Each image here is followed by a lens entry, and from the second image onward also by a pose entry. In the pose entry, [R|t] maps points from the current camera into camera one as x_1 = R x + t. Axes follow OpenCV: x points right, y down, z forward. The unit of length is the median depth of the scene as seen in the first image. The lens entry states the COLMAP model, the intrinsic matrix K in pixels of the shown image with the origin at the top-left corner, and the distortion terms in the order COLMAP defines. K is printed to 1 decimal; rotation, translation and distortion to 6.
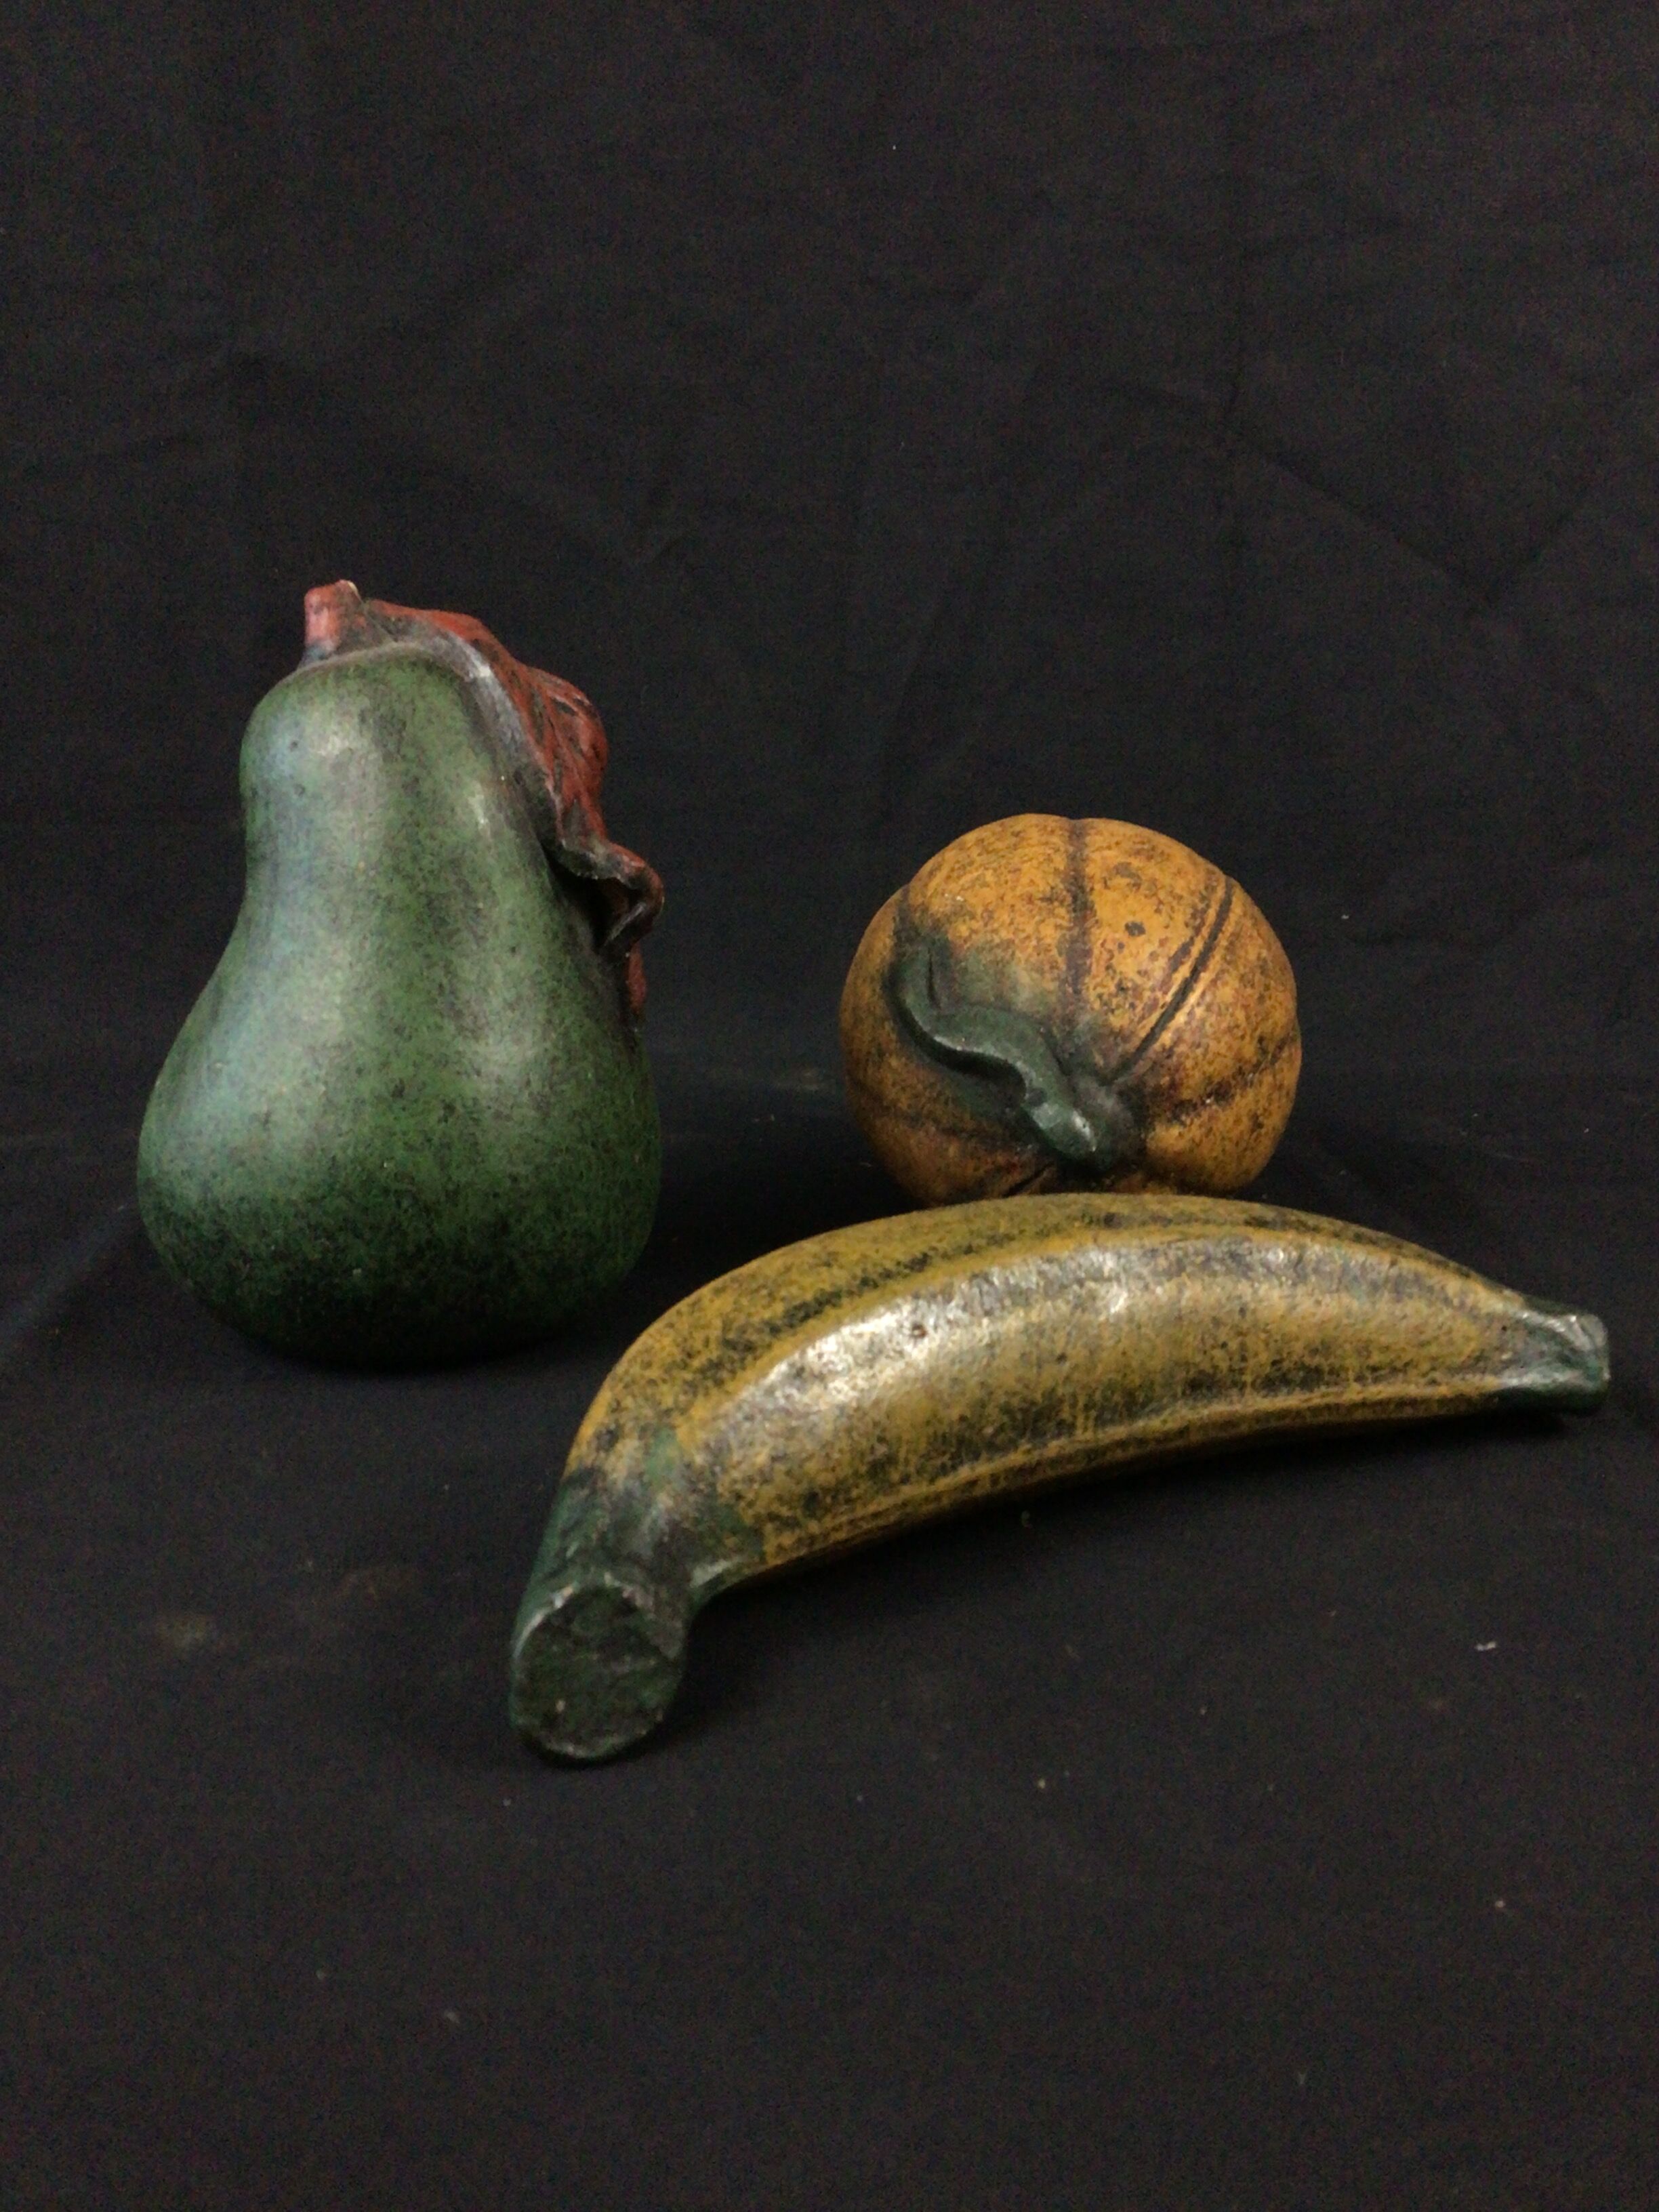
lens RADIAL K [[3052.9, 0, 834.1], [0, 3052.9, 1105.3], [0, 0, 1]] dist [0.022322, 0.000000]
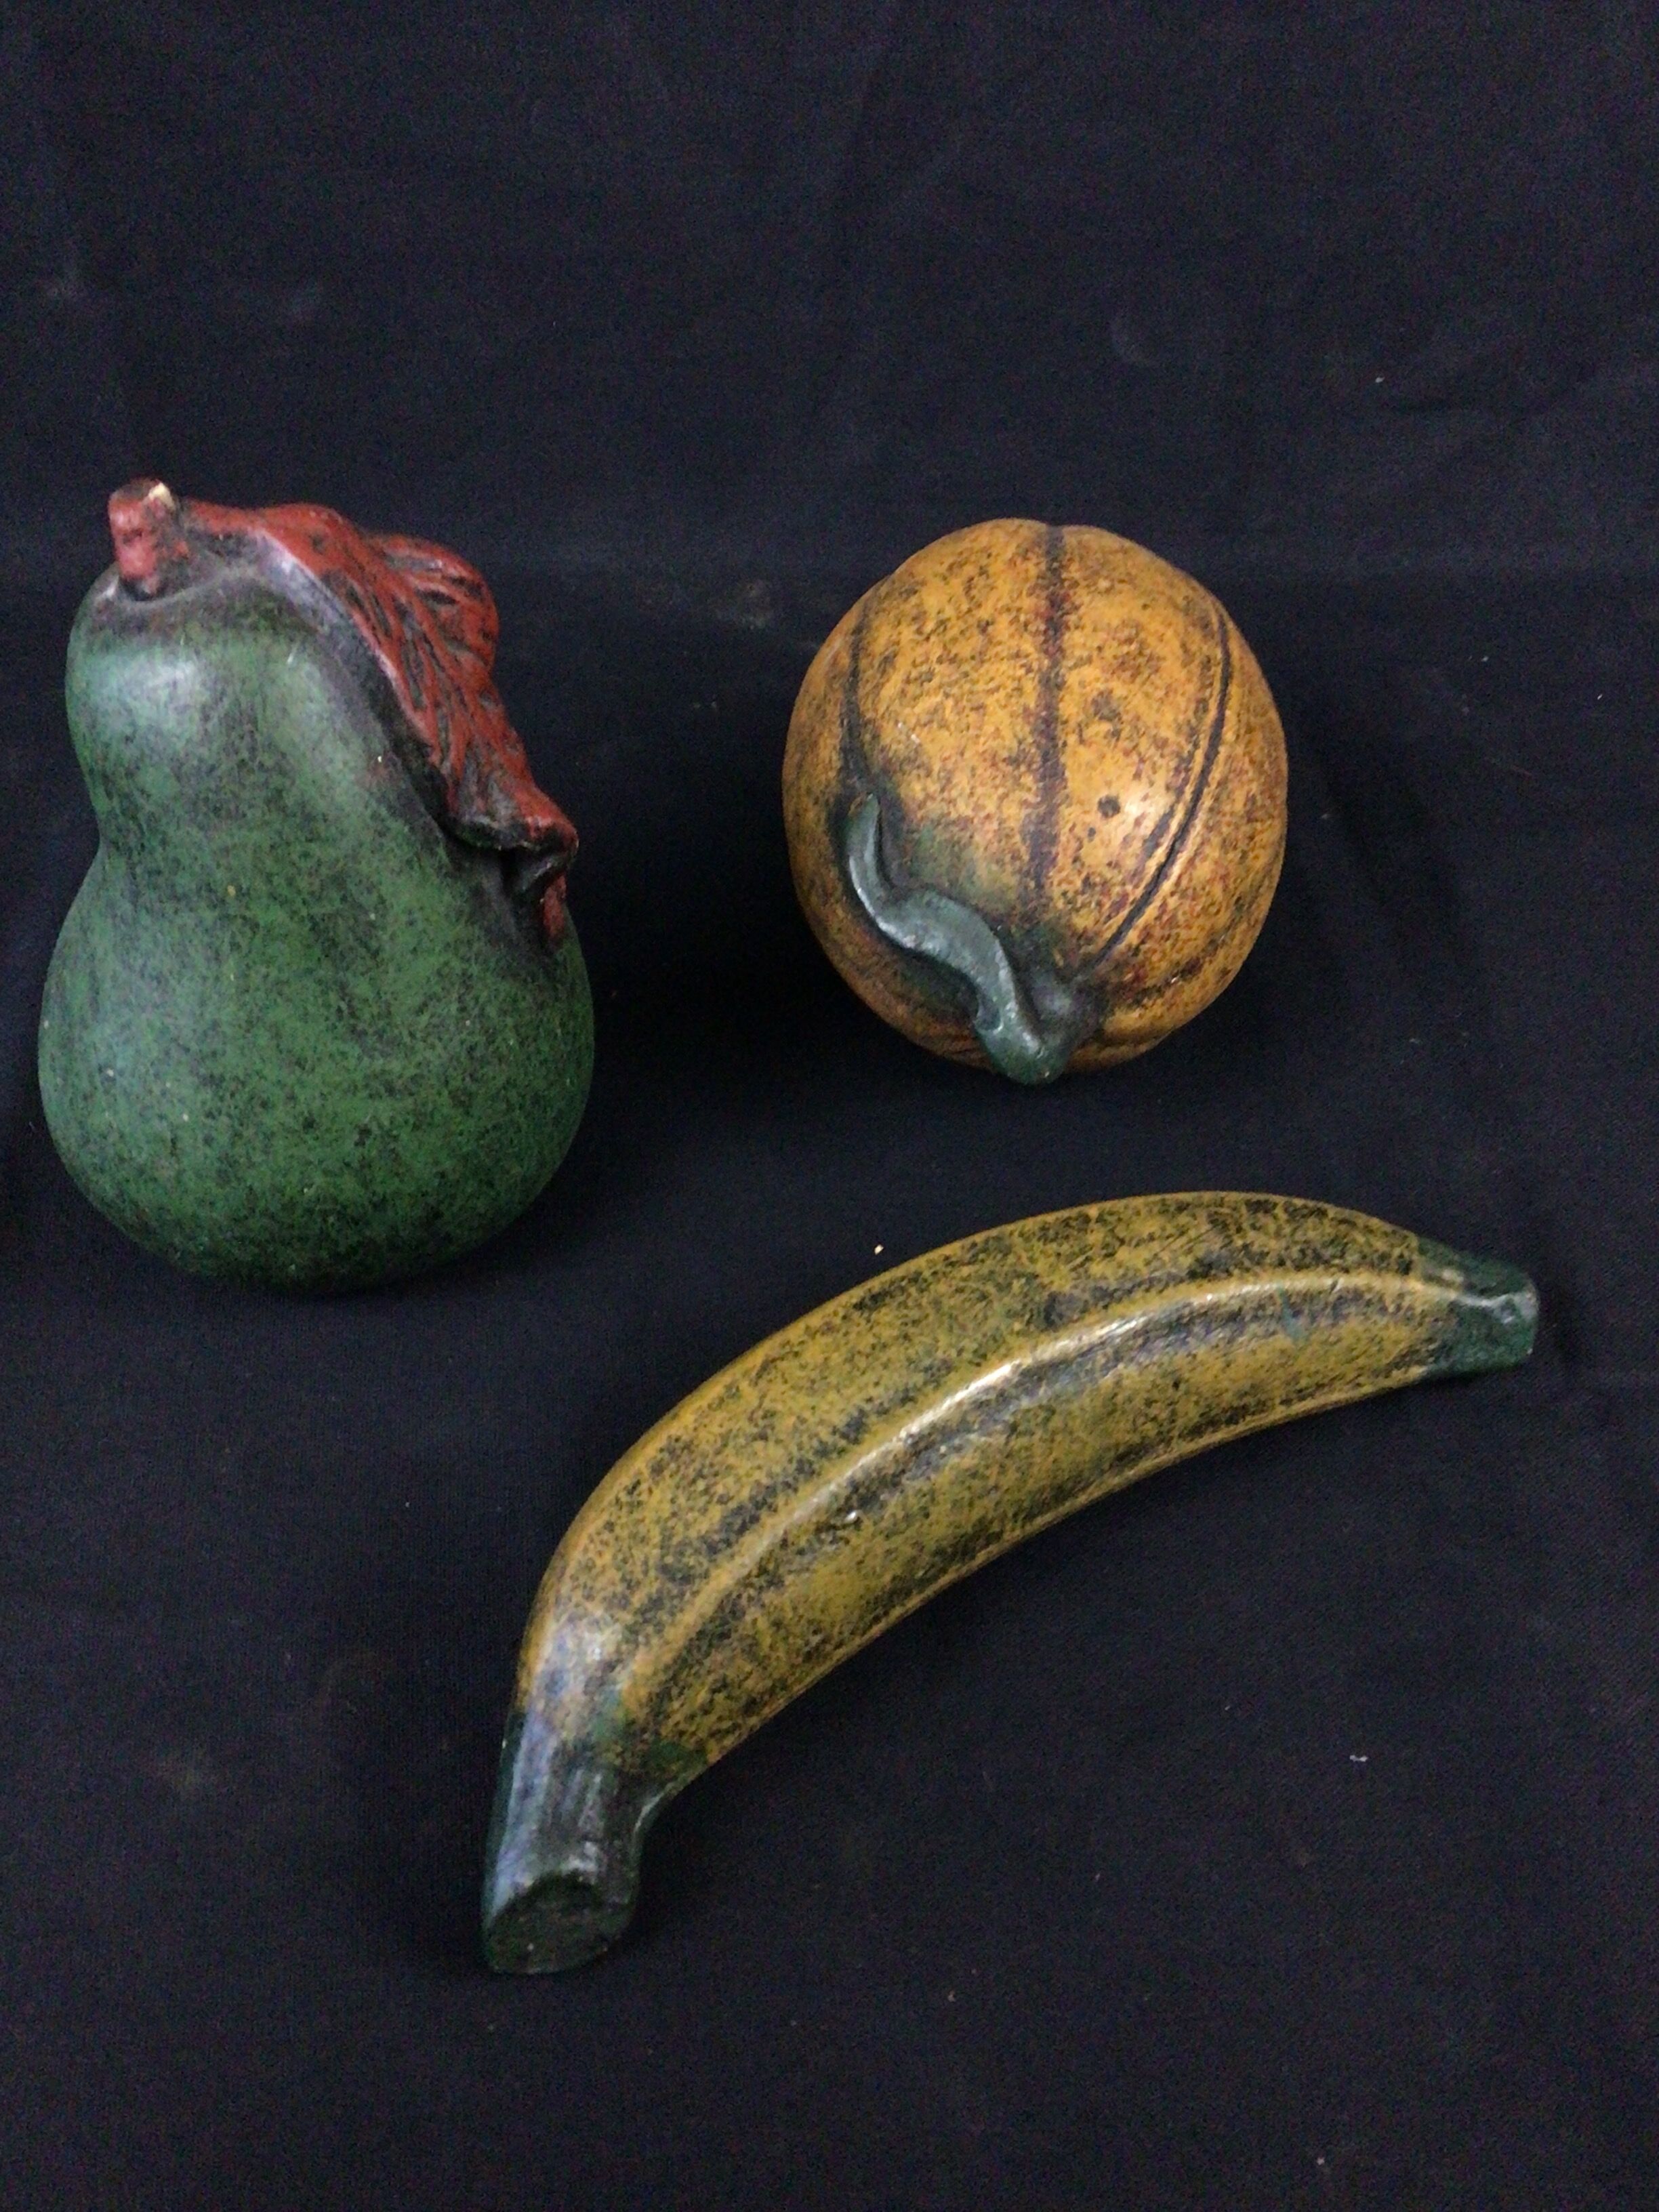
lens RADIAL K [[2886.4, 0, 904.9], [0, 2886.4, 995.1], [0, 0, 1]] dist [0.041192, 0.000000]
pose [[0.999800, -0.001877, 0.019934, 0.023534], [-0.012883, 0.701818, 0.712240, -0.667873], [-0.015327, -0.712354, 0.701653, 0.397699]]
